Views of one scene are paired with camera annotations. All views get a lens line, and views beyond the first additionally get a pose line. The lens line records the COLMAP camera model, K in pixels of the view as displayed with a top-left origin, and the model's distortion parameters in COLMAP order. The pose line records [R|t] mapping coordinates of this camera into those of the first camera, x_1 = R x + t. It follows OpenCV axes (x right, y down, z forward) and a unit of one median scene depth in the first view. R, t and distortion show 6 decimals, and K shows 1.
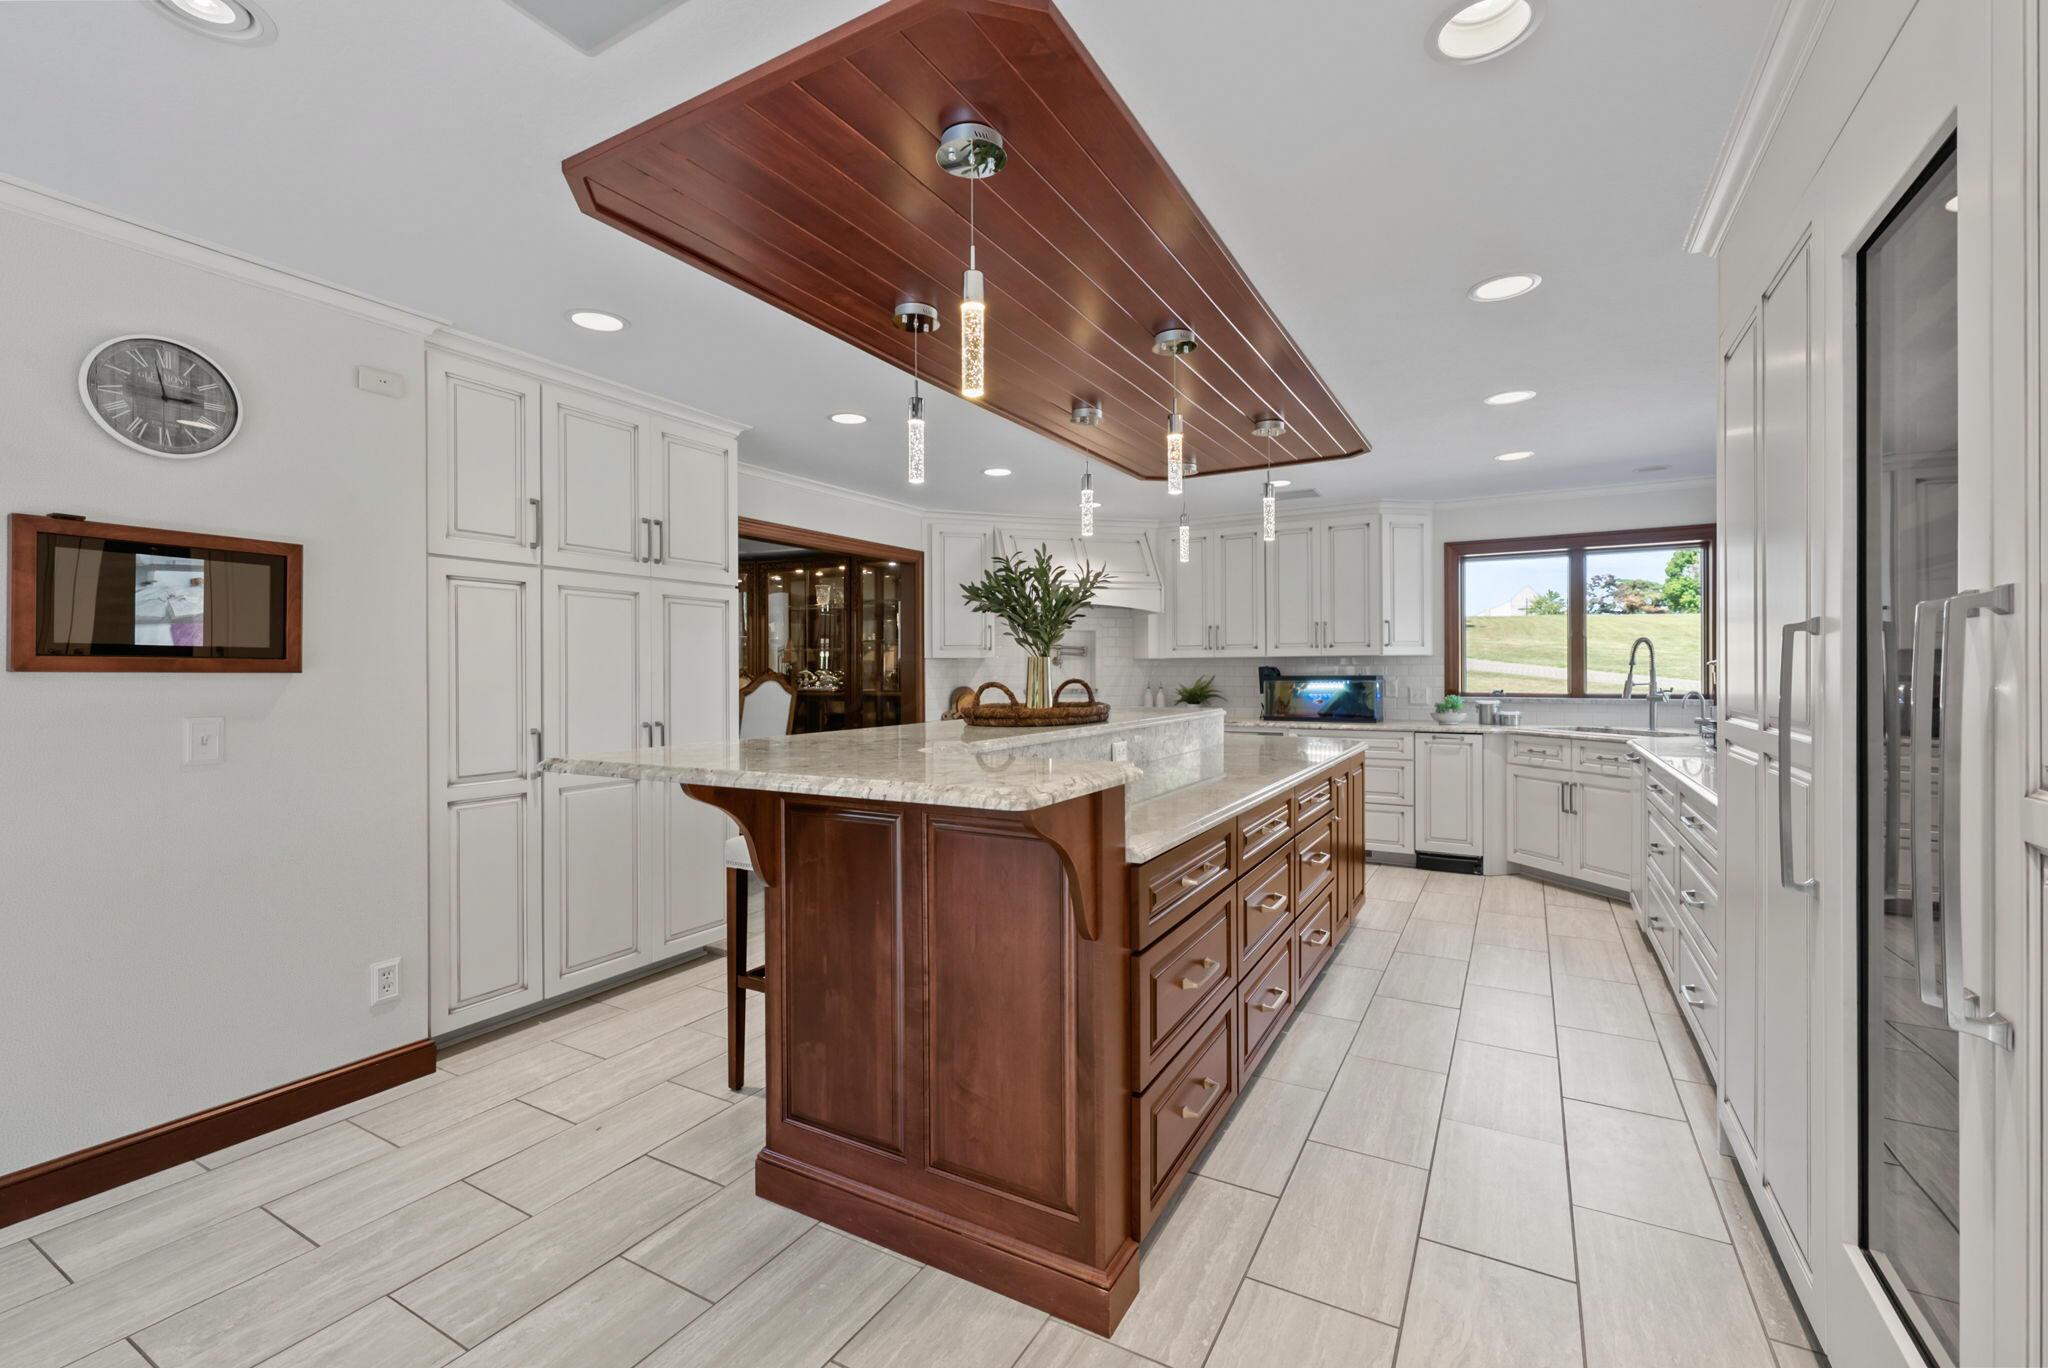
lens RADIAL K [[855.3, 0, 1034.8], [0, 855.3, 677.7], [0, 0, 1]] dist [-0.013345, -0.000111]
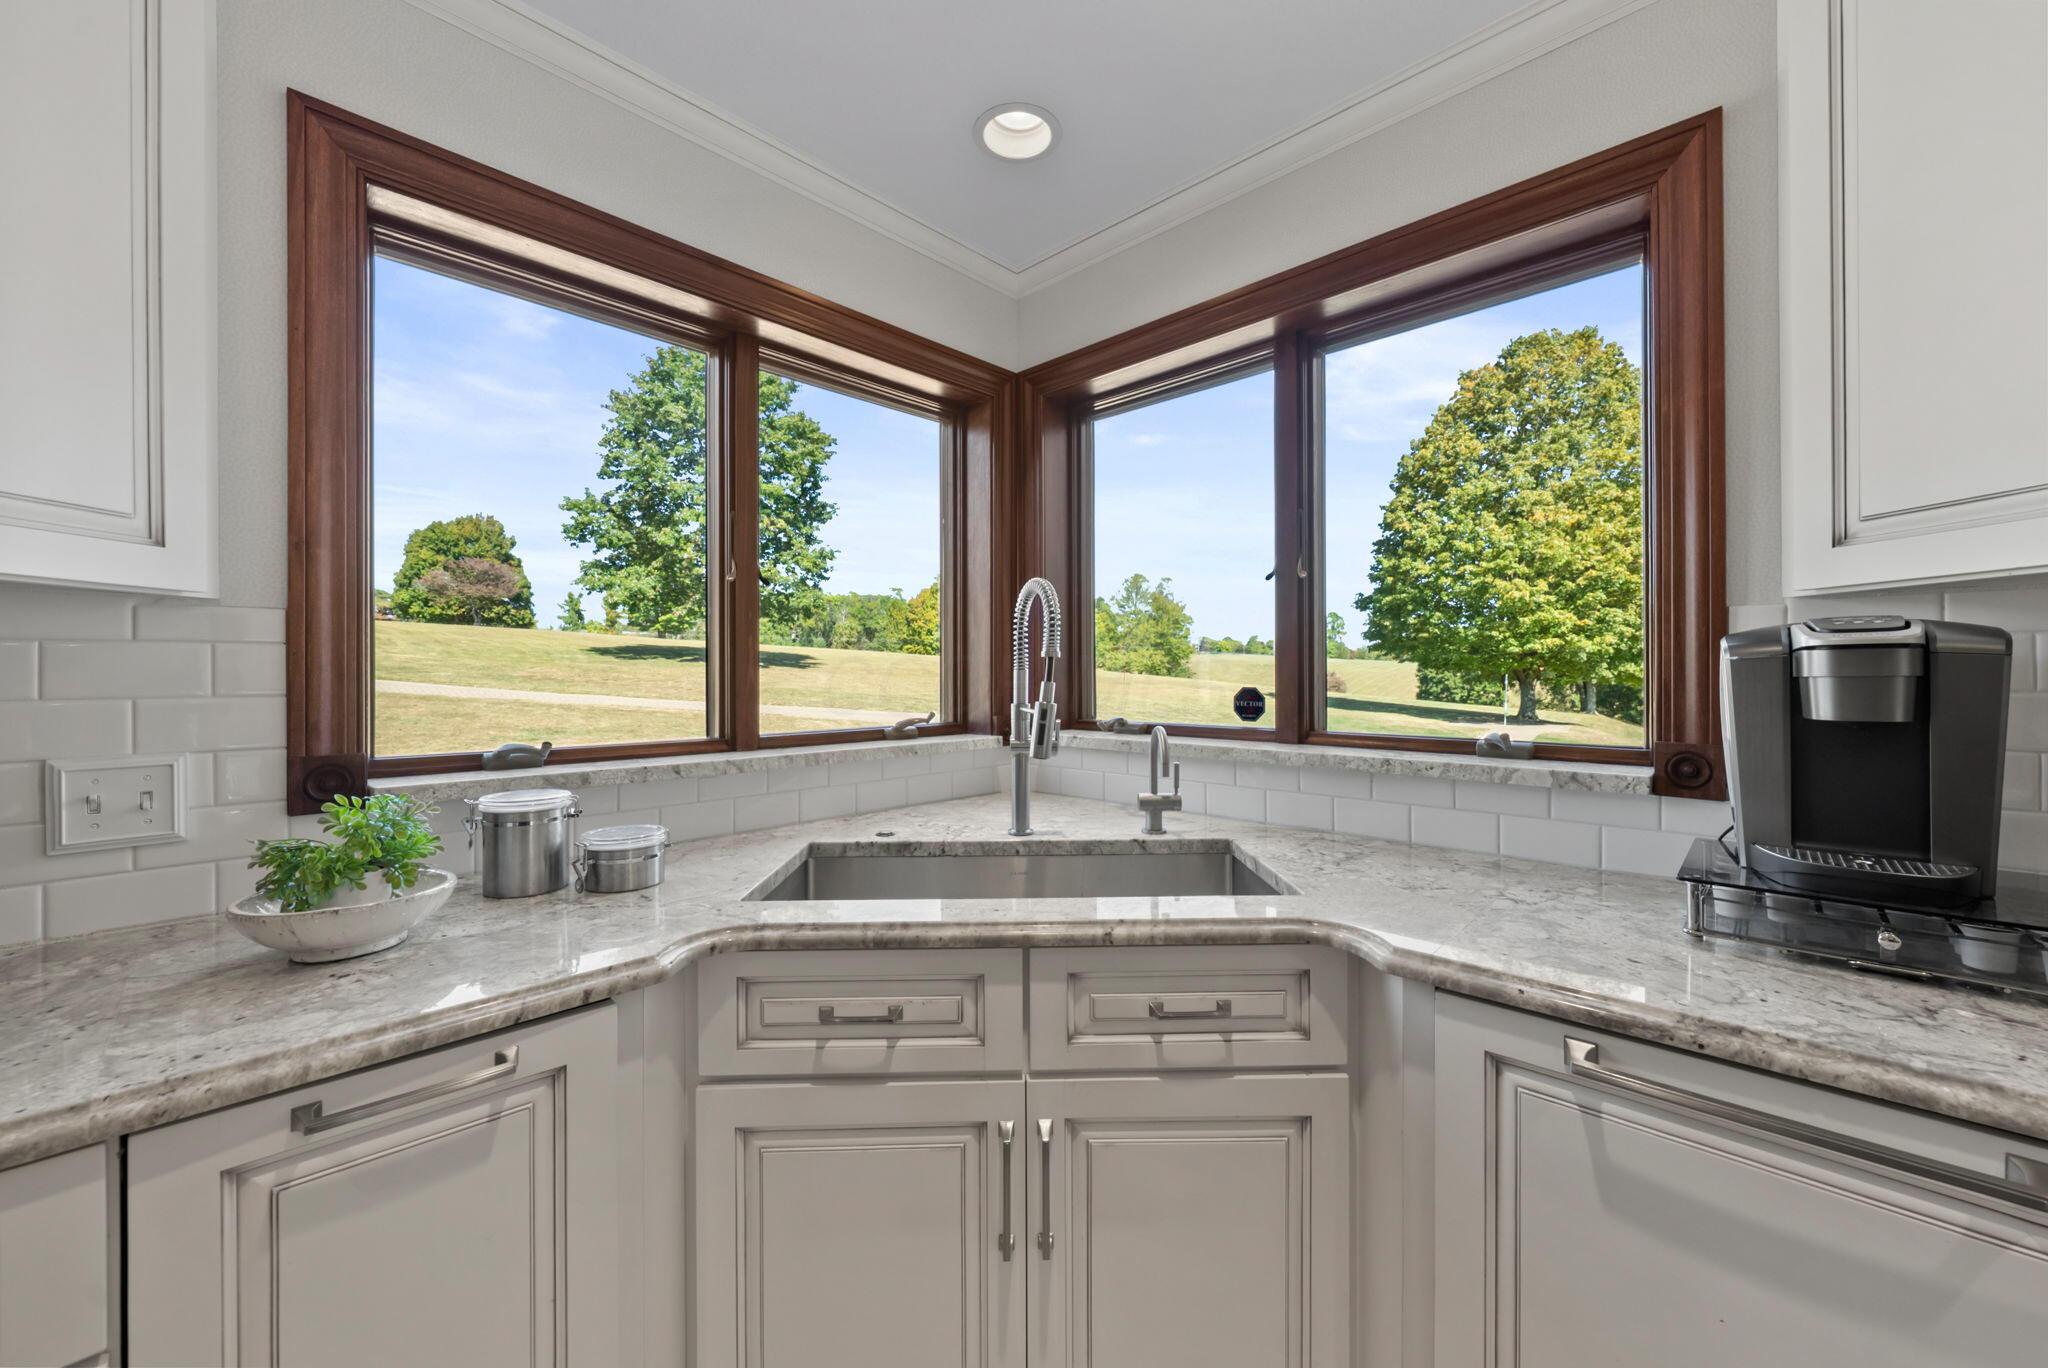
lens RADIAL K [[777.3, 0, 1028.6], [0, 777.3, 673.3], [0, 0, 1]] dist [-0.002158, -0.000036]
pose [[0.244709, 0.000687, 0.969596, 0.352502], [0.010215, 0.999942, -0.003286, -0.006292], [-0.969543, 0.010709, 0.244688, 0.809230]]
